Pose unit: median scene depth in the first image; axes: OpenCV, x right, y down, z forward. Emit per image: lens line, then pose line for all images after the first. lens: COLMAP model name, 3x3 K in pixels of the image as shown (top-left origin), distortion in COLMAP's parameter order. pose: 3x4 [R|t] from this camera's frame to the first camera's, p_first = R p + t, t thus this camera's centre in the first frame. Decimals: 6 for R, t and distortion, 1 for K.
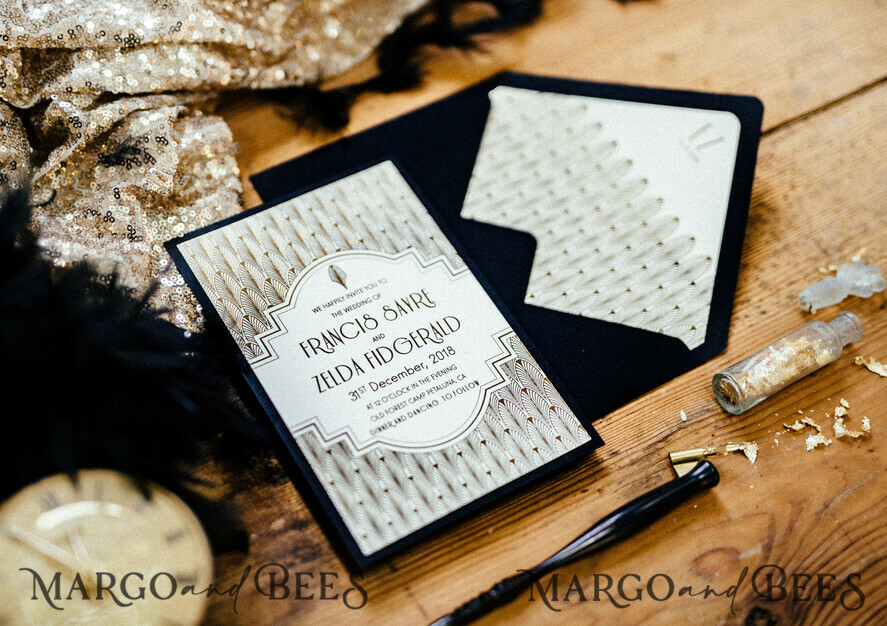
lens RADIAL K [[1453.7, 0, 411.3], [0, 1453.7, 289.0], [0, 0, 1]] dist [-0.031243, 0.000000]
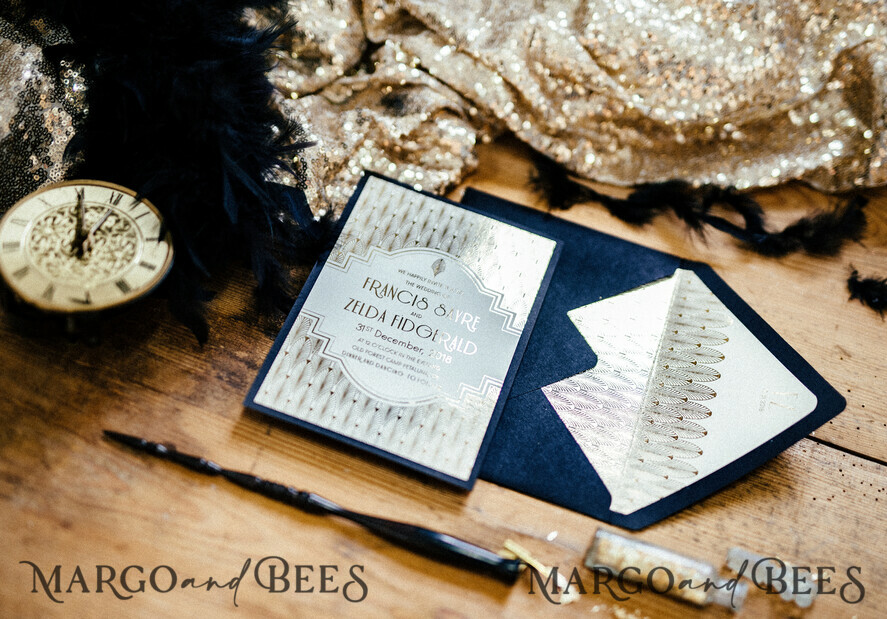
lens RADIAL K [[1406.7, 0, 436.4], [0, 1406.7, 299.0], [0, 0, 1]] dist [-0.029226, 0.000000]
pose [[0.652691, 0.584317, -0.482254, 0.537448], [-0.666926, 0.745124, 0.000192, 0.011904], [0.359451, 0.321502, 0.876032, -0.025657]]
